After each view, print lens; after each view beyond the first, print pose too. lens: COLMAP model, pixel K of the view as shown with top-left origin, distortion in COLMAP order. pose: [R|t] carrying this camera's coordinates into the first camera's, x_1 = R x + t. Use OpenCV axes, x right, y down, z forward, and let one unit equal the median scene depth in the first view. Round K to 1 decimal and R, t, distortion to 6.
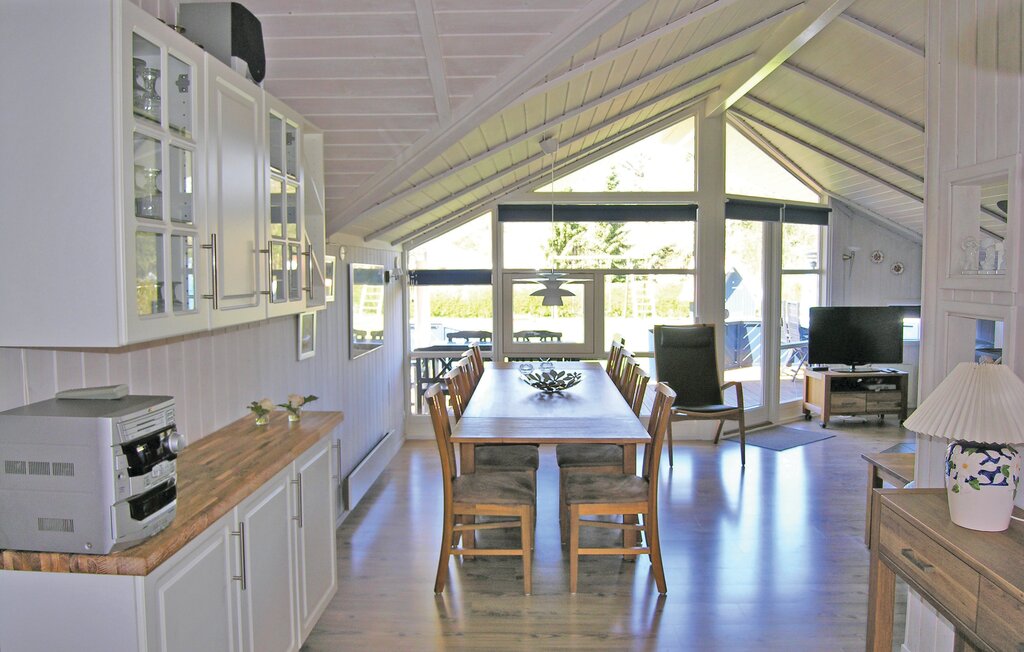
lens RADIAL K [[728.6, 0, 512.3], [0, 728.6, 314.7], [0, 0, 1]] dist [-0.059535, 0.003167]
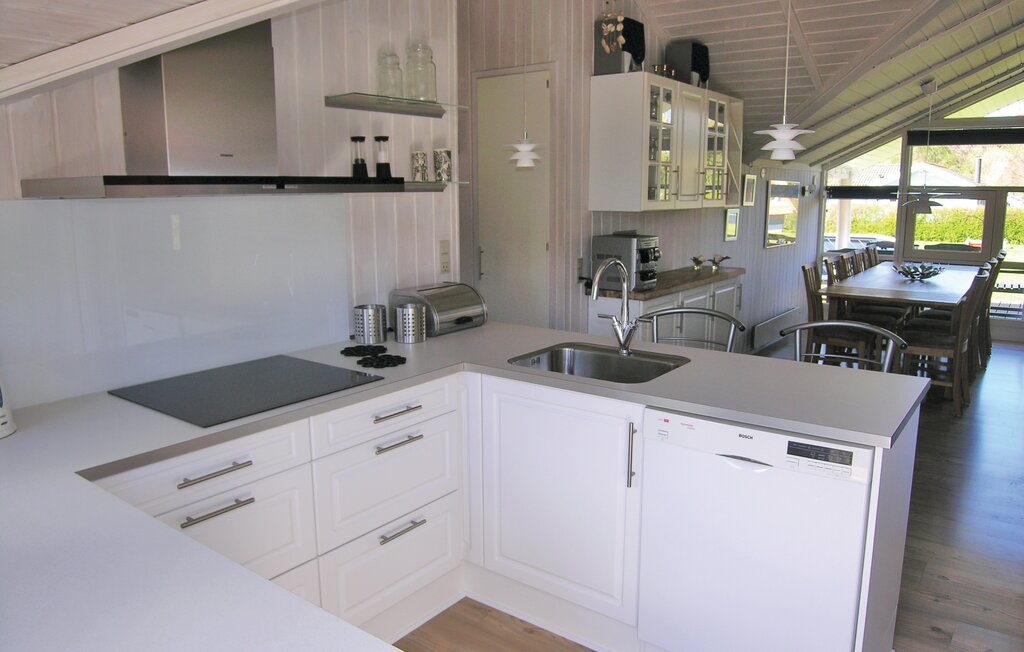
lens RADIAL K [[728.6, 0, 512.3], [0, 728.6, 314.7], [0, 0, 1]] dist [-0.059535, 0.003167]
pose [[0.817793, 0.097993, -0.567108, 0.199377], [-0.034509, 0.991974, 0.121644, 0.037214], [0.574476, -0.079910, 0.814611, -0.478954]]
